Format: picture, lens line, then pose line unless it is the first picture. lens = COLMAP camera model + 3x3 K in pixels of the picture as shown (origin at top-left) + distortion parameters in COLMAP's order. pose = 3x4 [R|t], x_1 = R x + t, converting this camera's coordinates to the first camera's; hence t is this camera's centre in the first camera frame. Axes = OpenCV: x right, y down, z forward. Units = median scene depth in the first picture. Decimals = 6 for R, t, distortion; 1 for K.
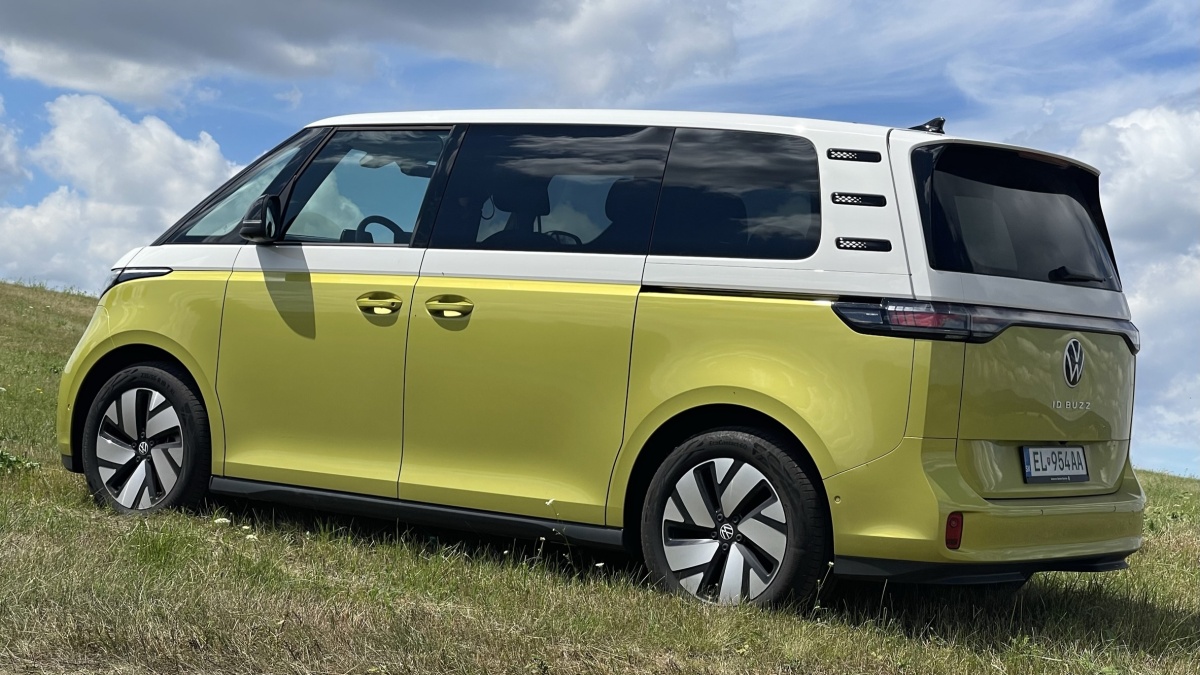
lens RADIAL K [[2206.6, 0, 579.5], [0, 2206.6, 301.6], [0, 0, 1]] dist [0.246090, 0.079924]
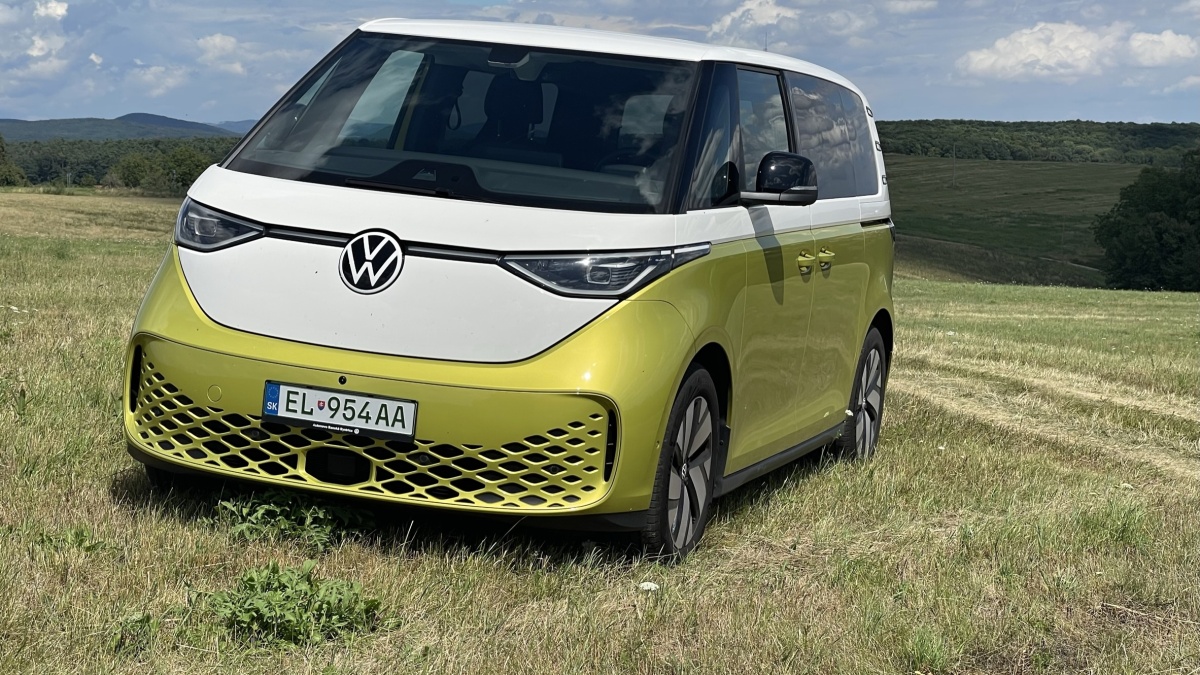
lens RADIAL K [[2206.1, 0, 600.0], [0, 2206.1, 337.5], [0, 0, 1]] dist [0.234580, 0.154091]
pose [[-0.296144, -0.186050, 0.936848, -1.013626], [-0.122065, 0.980175, 0.156069, -0.110459], [-0.947311, -0.068137, -0.312983, 1.420016]]
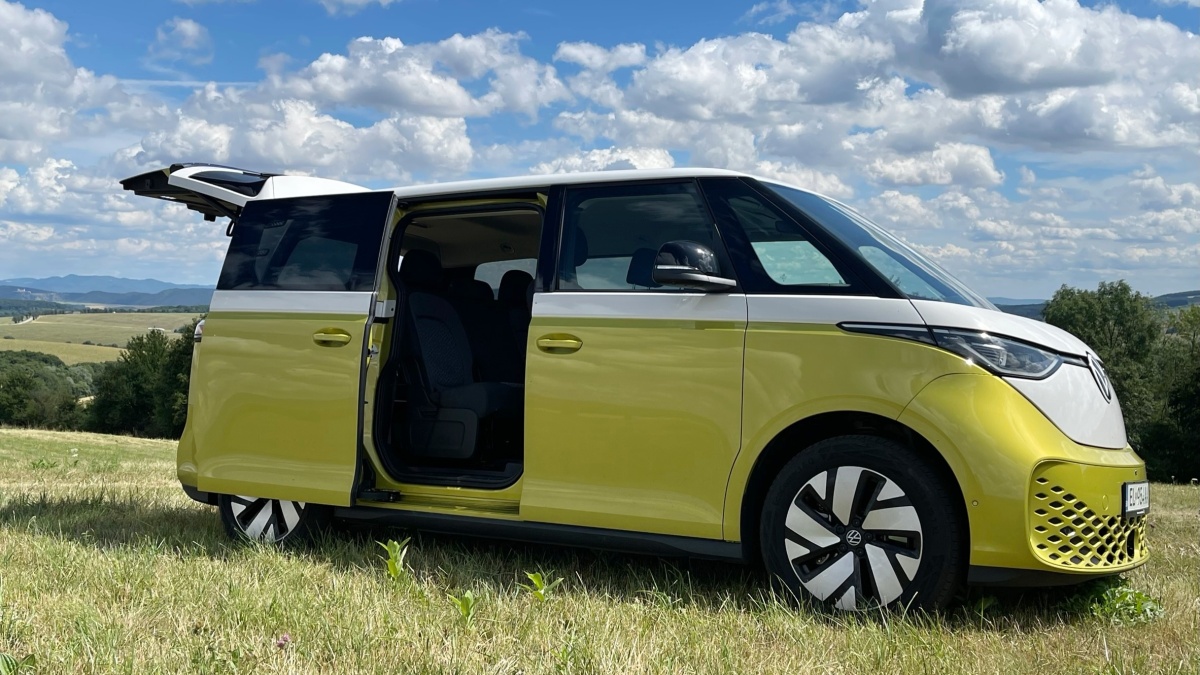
lens RADIAL K [[1277.7, 0, 600.0], [0, 1277.7, 337.5], [0, 0, 1]] dist [0.002567, 0.013345]
pose [[-0.990807, -0.118701, -0.064896, 0.061018], [-0.113938, 0.990821, -0.072743, 0.052227], [0.072935, -0.064680, -0.995237, 1.823862]]
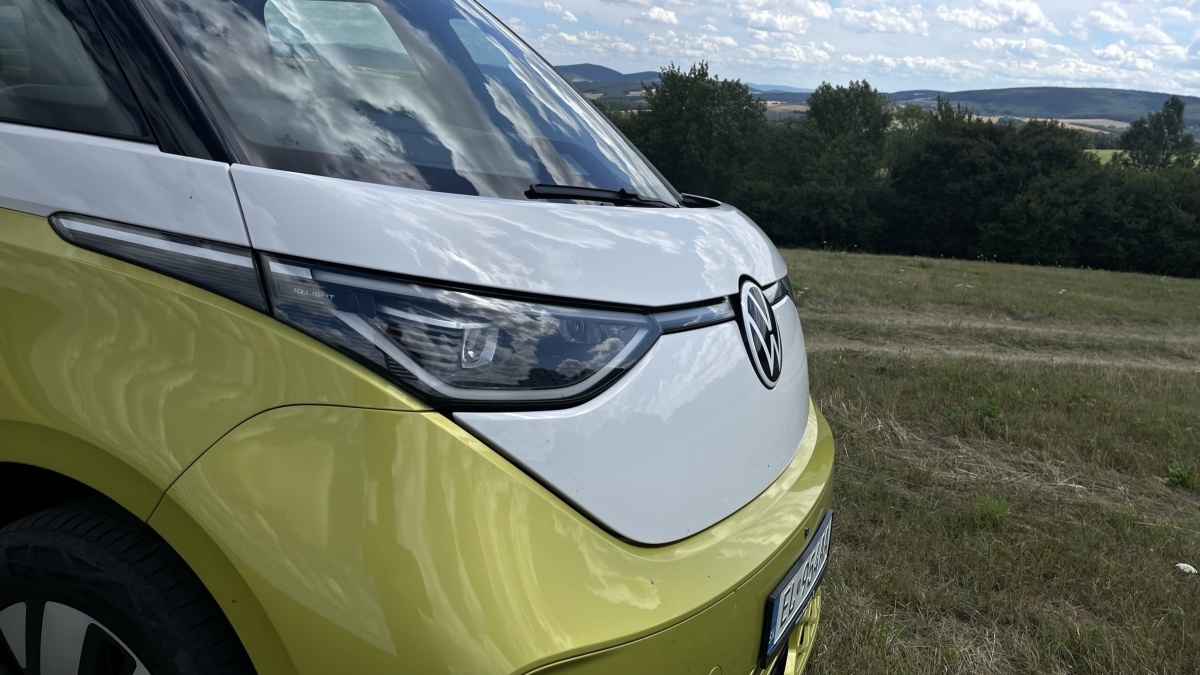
lens RADIAL K [[913.4, 0, 585.5], [0, 913.4, 337.1], [0, 0, 1]] dist [0.076955, -0.095076]
pose [[-0.970823, -0.130969, -0.200871, -0.131891], [-0.164482, 0.973254, 0.160384, -0.024967], [0.174493, 0.188745, -0.966399, 1.437583]]
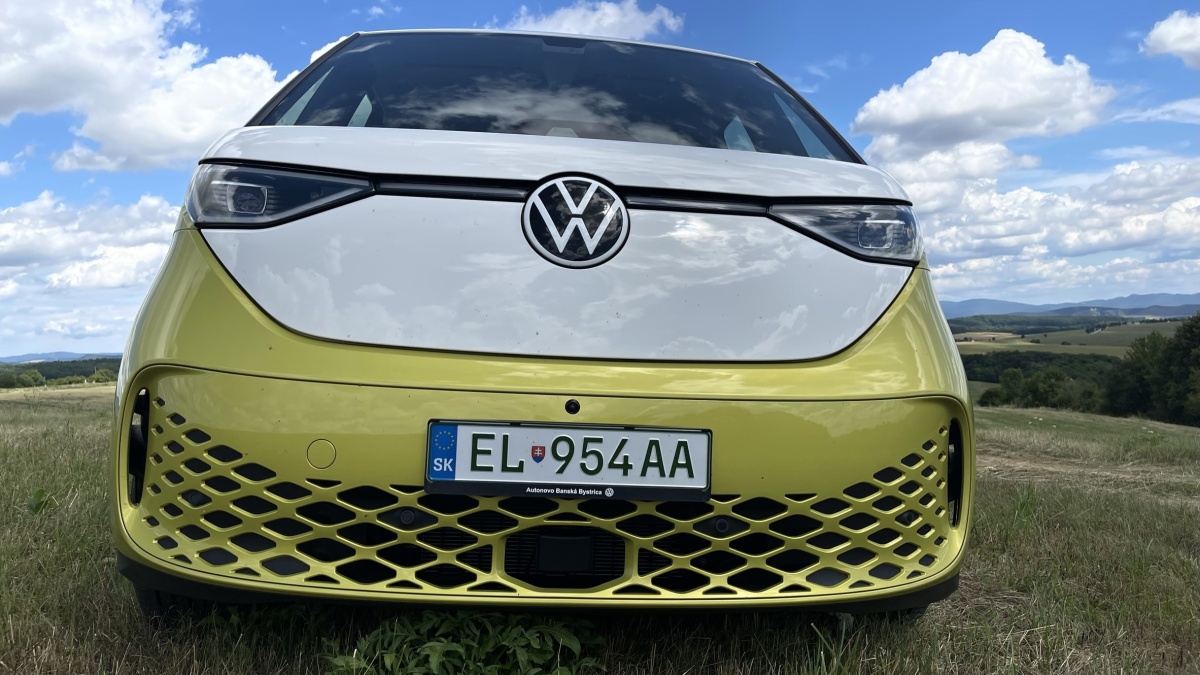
lens RADIAL K [[902.6, 0, 594.5], [0, 902.6, 323.1], [0, 0, 1]] dist [0.084686, -0.116059]
pose [[-0.654274, -0.062687, 0.753655, -0.376429], [-0.090461, 0.995891, 0.004303, 0.023920], [-0.750828, -0.065361, -0.657256, 1.379857]]
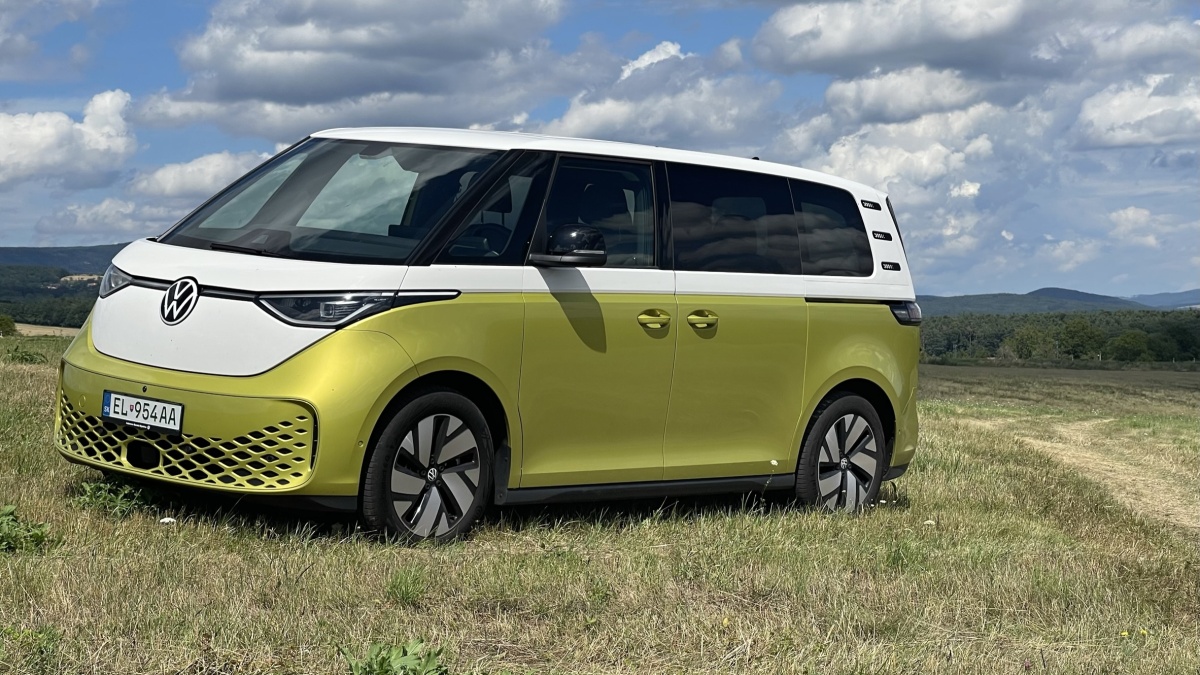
lens RADIAL K [[2206.1, 0, 600.0], [0, 2206.1, 337.5], [0, 0, 1]] dist [0.234580, 0.154091]
pose [[0.097533, -0.113125, 0.988782, -1.270490], [-0.084712, 0.988970, 0.121502, -0.131350], [-0.991620, -0.095613, 0.086874, 0.944233]]
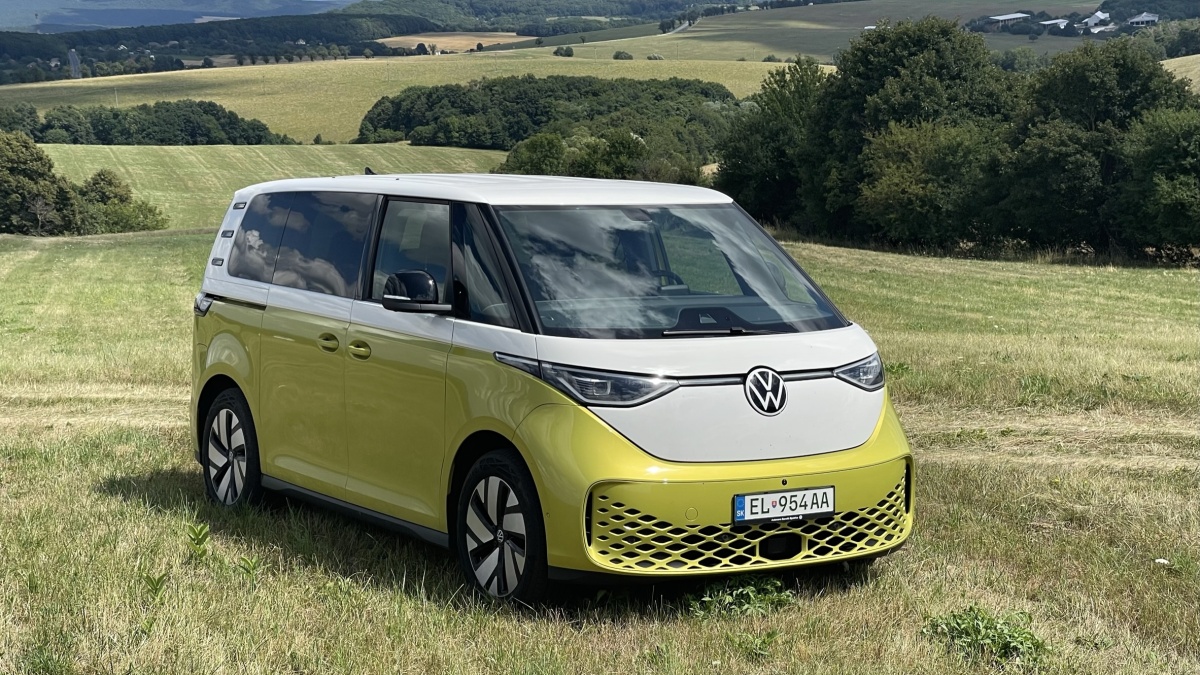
lens RADIAL K [[2206.1, 0, 600.0], [0, 2206.1, 337.5], [0, 0, 1]] dist [0.234580, 0.154091]
pose [[-0.923467, -0.107546, 0.368297, -0.536709], [-0.072169, 0.991467, 0.108560, -0.138802], [-0.376829, 0.073672, -0.923348, 2.286688]]
